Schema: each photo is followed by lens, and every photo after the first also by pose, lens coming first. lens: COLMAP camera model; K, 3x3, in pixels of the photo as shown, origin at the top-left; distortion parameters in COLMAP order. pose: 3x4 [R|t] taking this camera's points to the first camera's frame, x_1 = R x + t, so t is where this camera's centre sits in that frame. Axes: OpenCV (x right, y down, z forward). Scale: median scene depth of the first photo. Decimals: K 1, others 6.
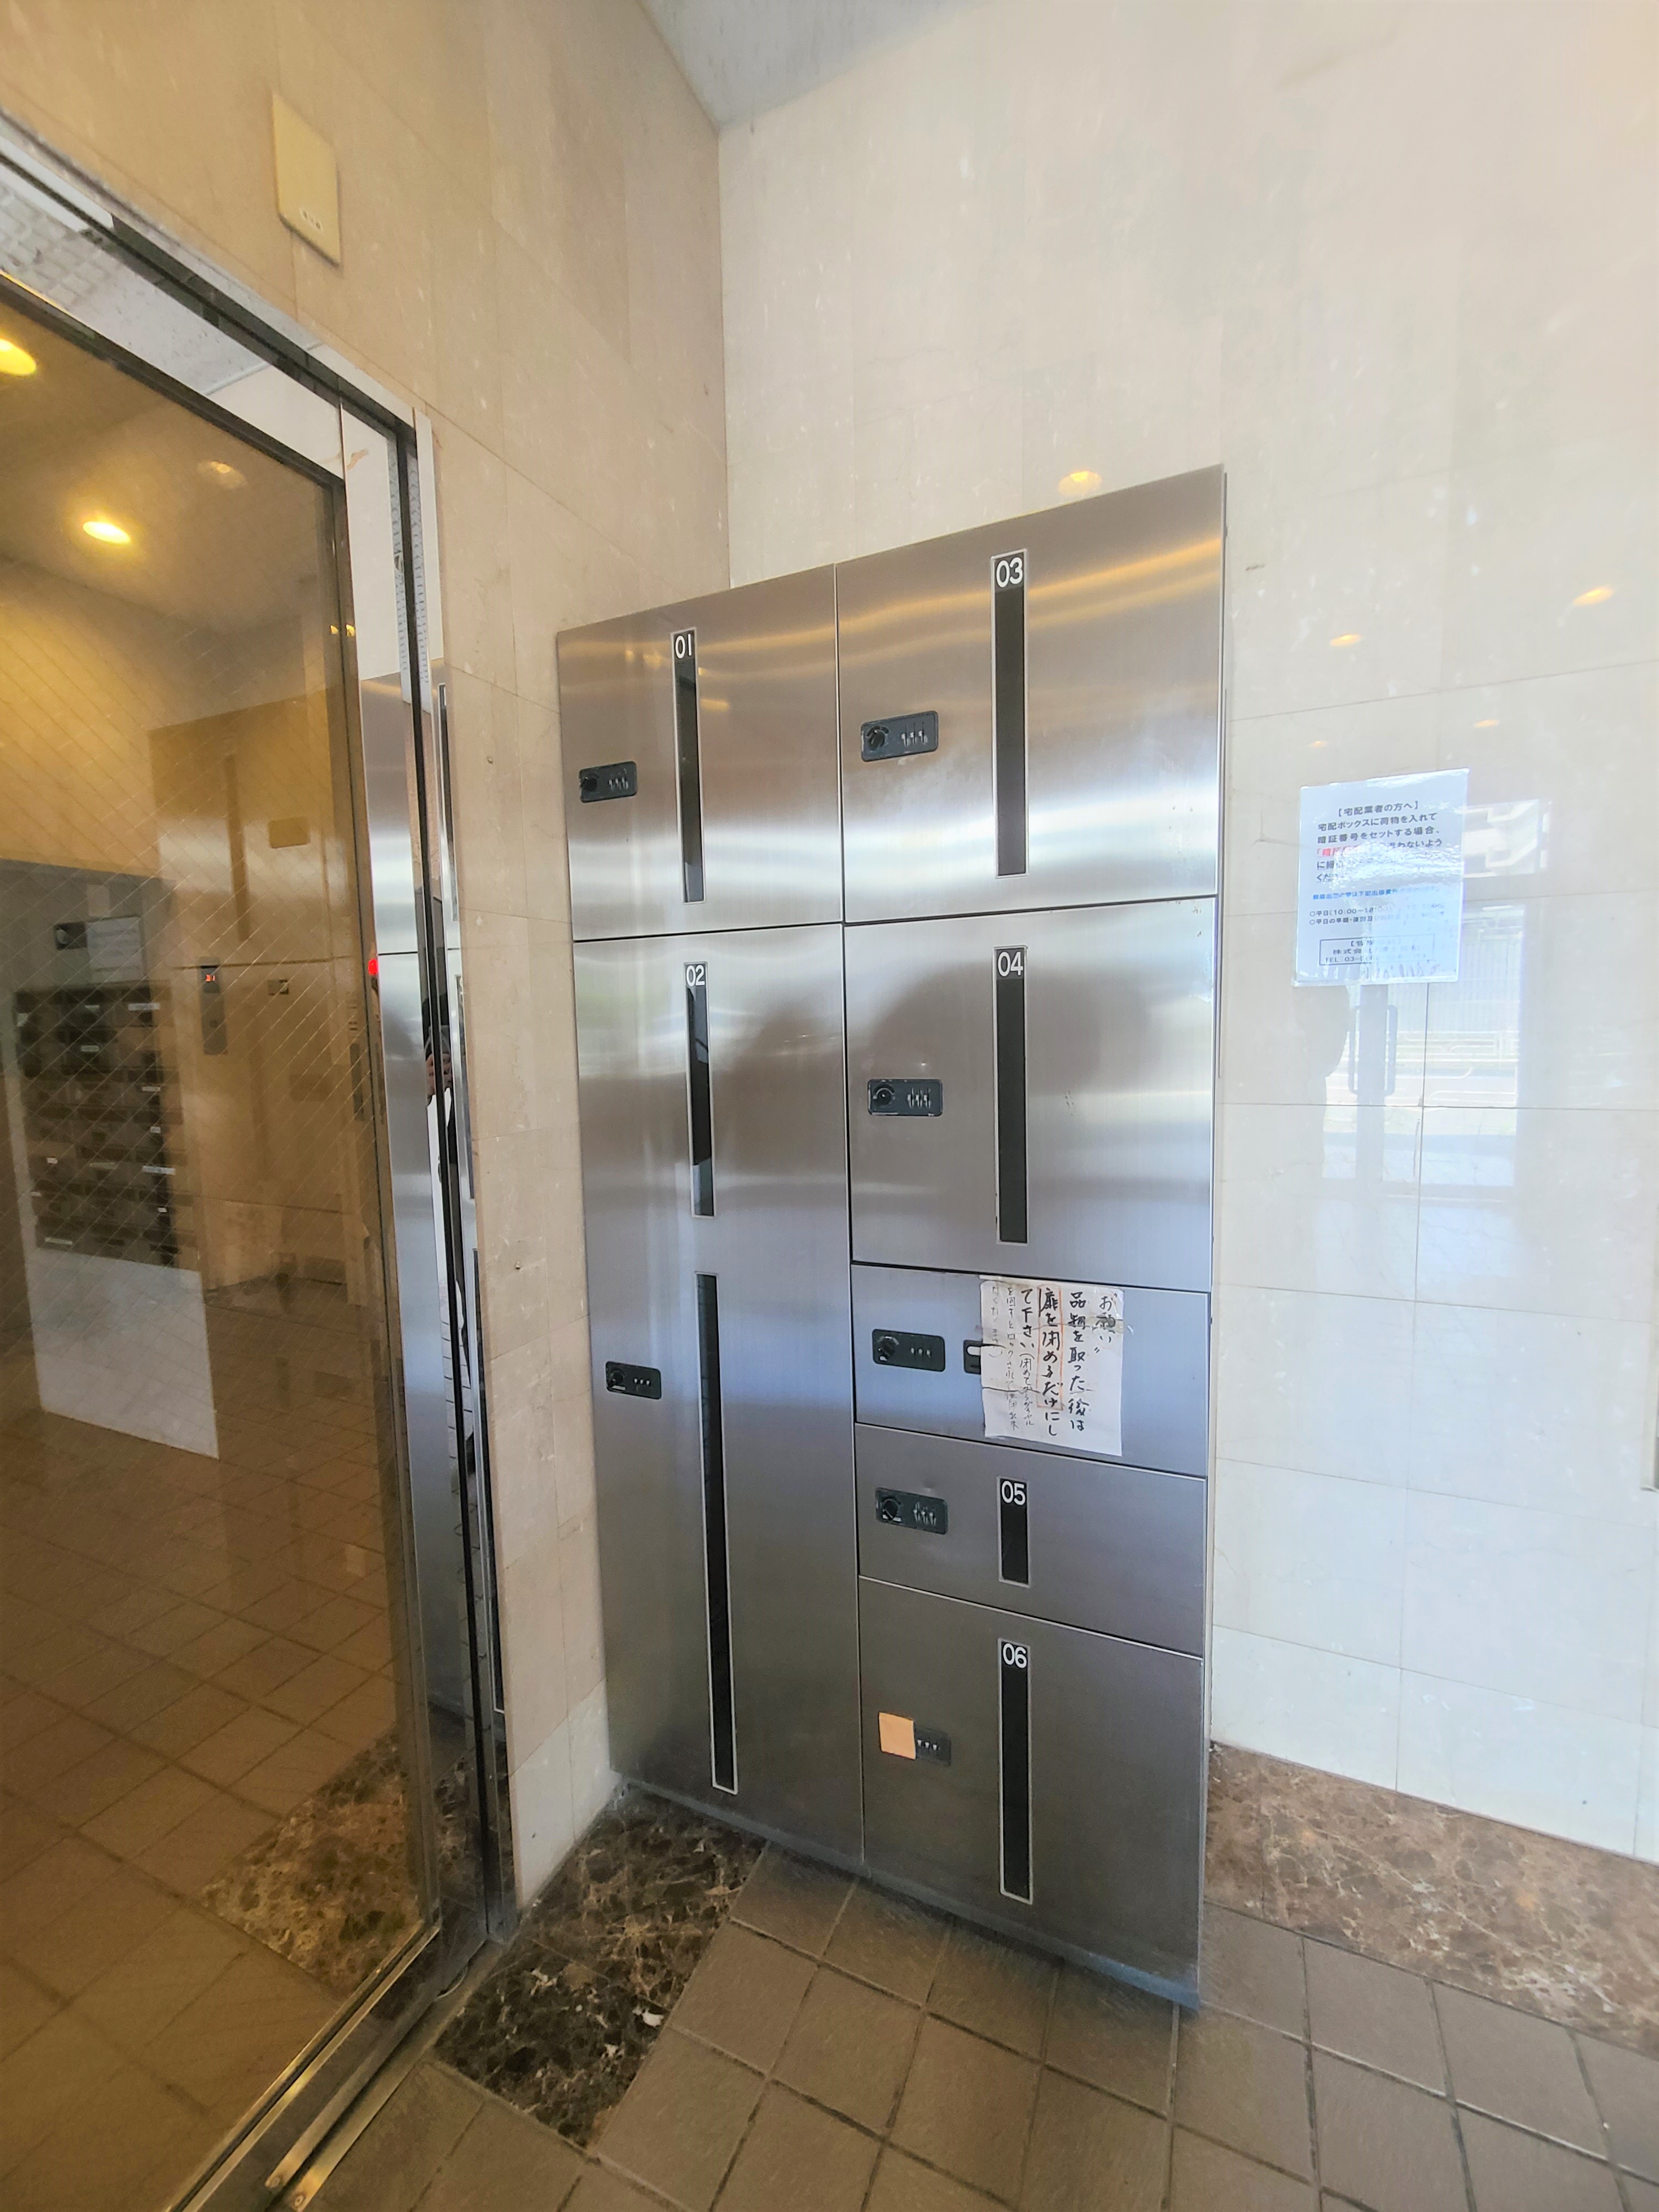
lens RADIAL K [[901.5, 0, 830.5], [0, 901.5, 1102.8], [0, 0, 1]] dist [0.000884, 0.000031]
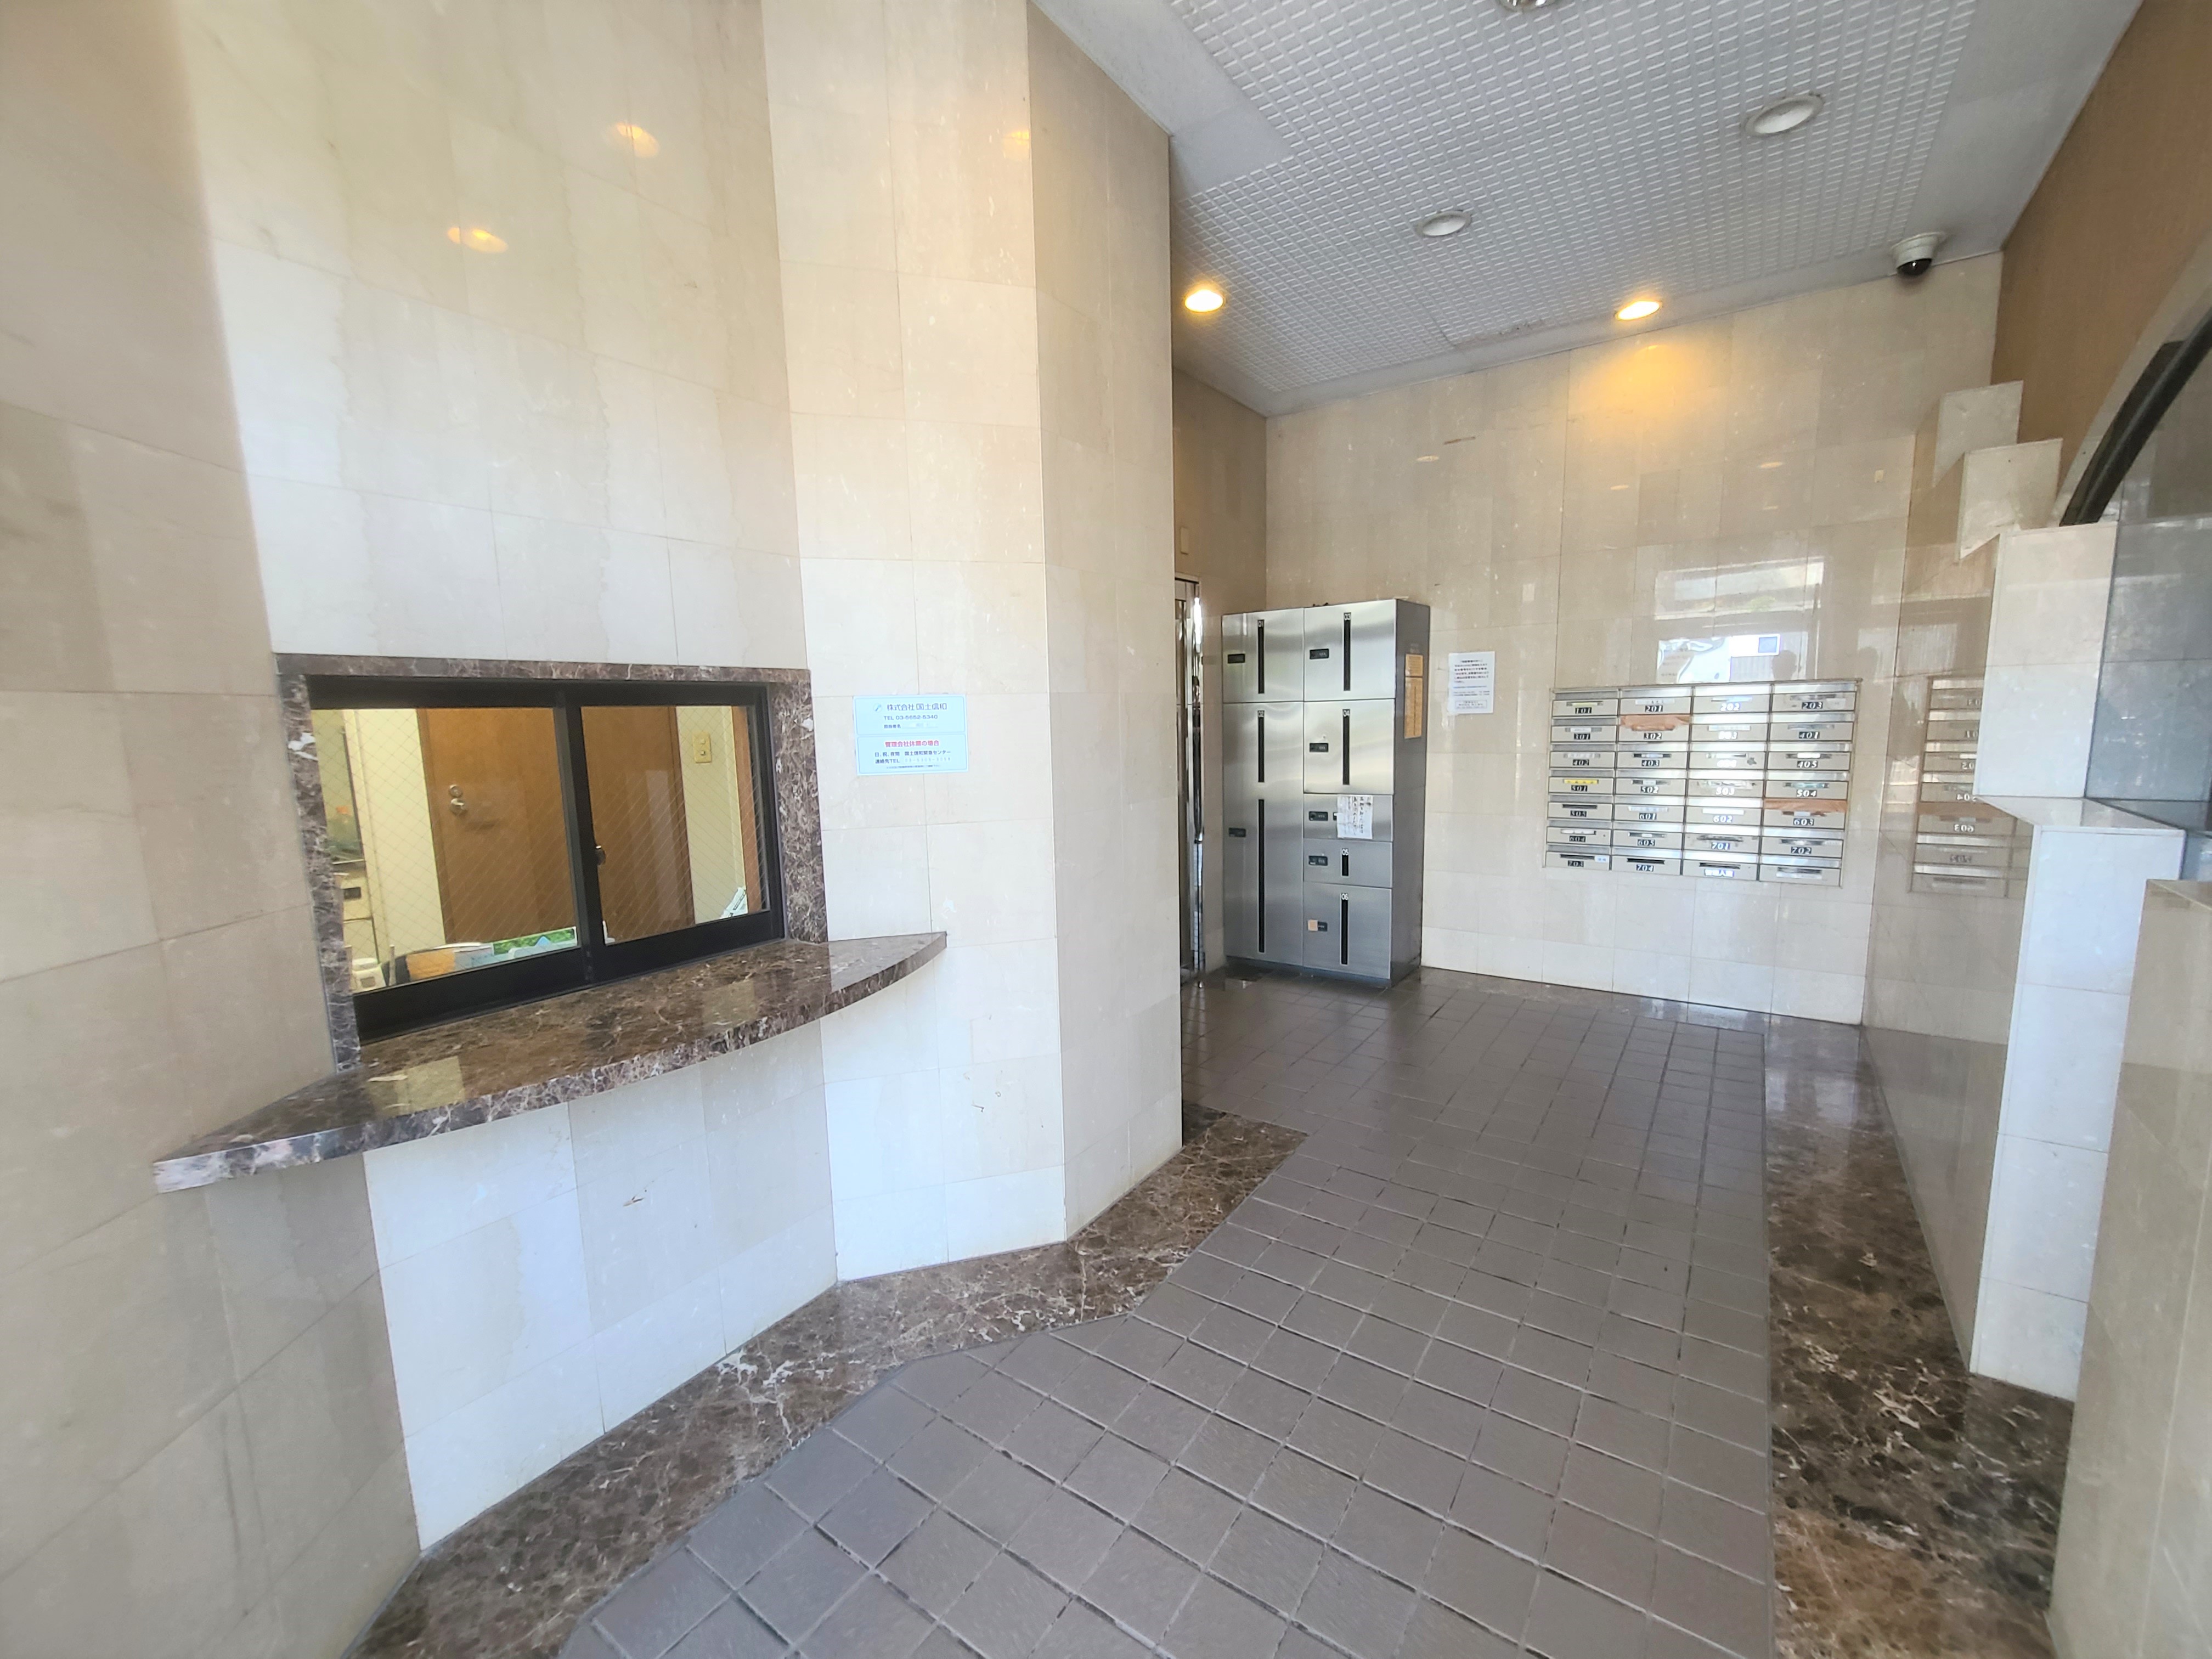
lens RADIAL K [[901.5, 0, 1106.8], [0, 901.5, 841.1], [0, 0, 1]] dist [0.000884, 0.000031]
pose [[0.981163, 0.024354, -0.191641, -0.055046], [-0.015200, 0.998679, 0.049092, 0.210532], [0.192583, -0.045254, 0.980237, -2.849402]]
